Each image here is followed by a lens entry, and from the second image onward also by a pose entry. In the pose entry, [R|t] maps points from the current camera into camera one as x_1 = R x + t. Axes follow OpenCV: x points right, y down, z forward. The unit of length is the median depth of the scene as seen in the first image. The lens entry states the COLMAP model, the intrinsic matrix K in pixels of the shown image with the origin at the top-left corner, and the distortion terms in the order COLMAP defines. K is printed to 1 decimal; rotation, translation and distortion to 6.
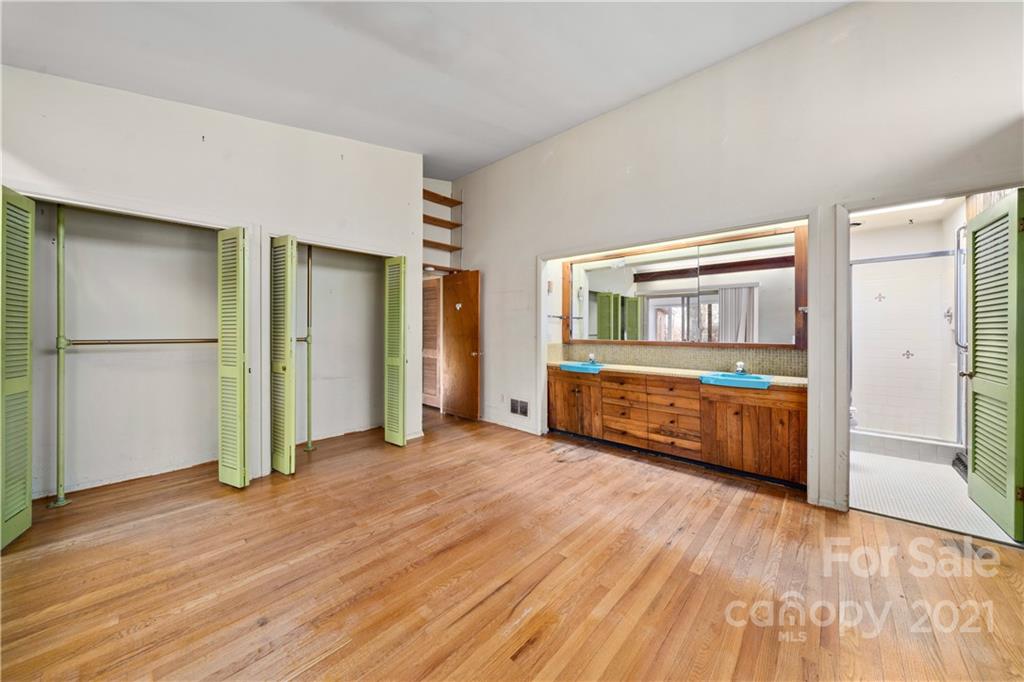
lens RADIAL K [[357.4, 0, 511.9], [0, 357.4, 331.1], [0, 0, 1]] dist [-0.007016, 0.000417]
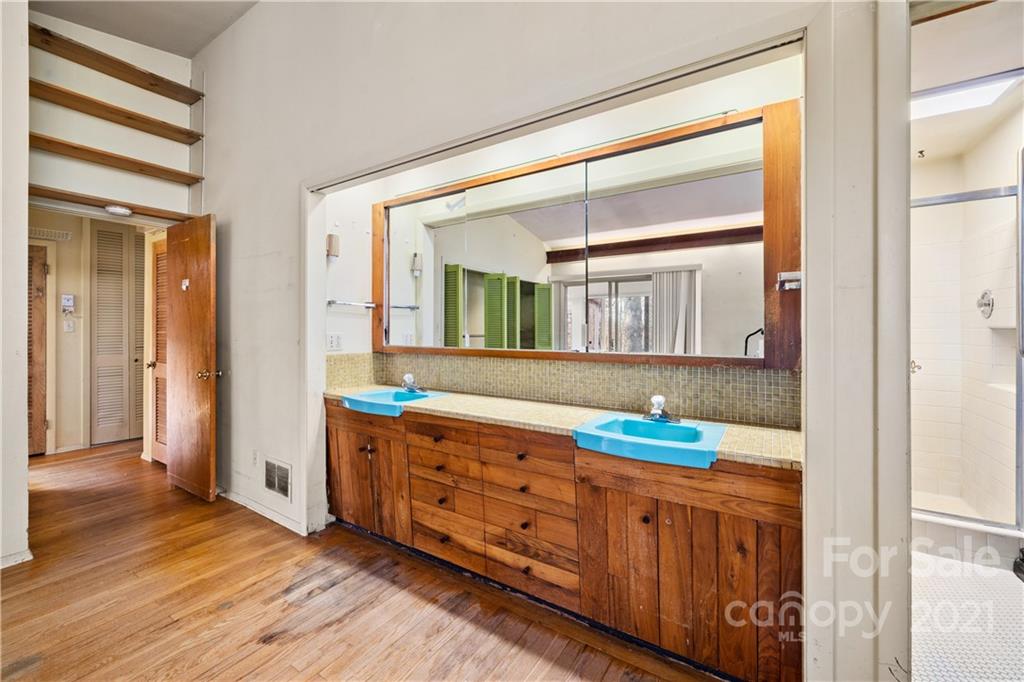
lens RADIAL K [[410.6, 0, 516.1], [0, 410.6, 331.4], [0, 0, 1]] dist [-0.002620, 0.000153]
pose [[0.984740, -0.002235, 0.174016, 0.333211], [0.001932, 0.999996, 0.001909, 0.000650], [-0.174019, -0.001543, 0.984741, 0.460045]]
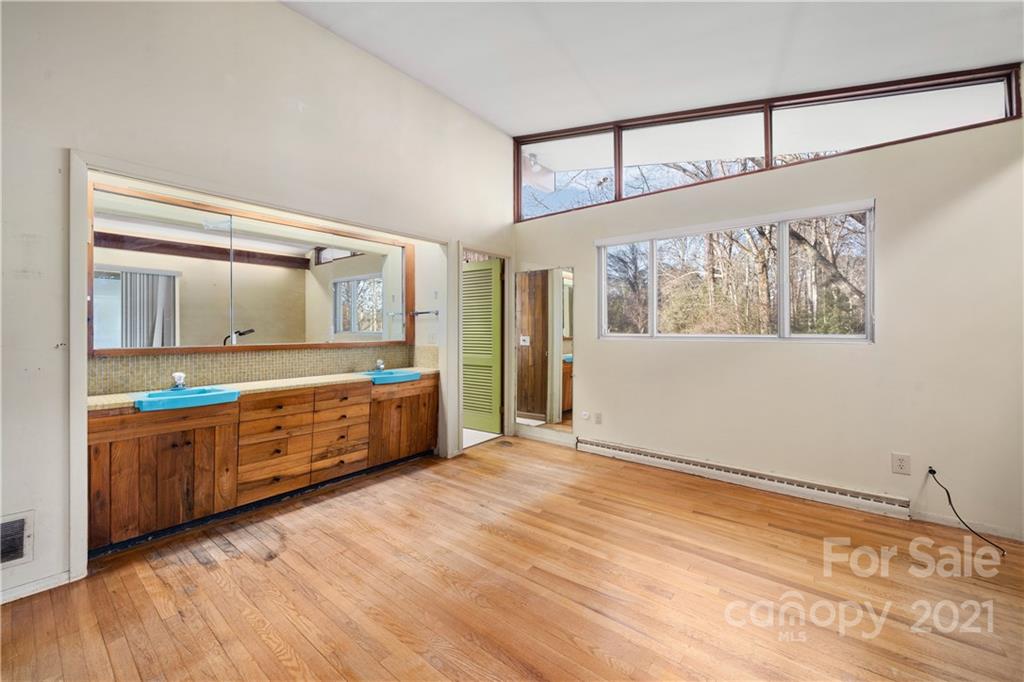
lens RADIAL K [[410.6, 0, 503.8], [0, 410.6, 327.8], [0, 0, 1]] dist [-0.002620, 0.000153]
pose [[-0.053457, 0.005955, 0.998552, -0.533401], [0.008192, 0.999951, -0.005525, 0.002090], [-0.998537, 0.007884, -0.053504, 0.642958]]
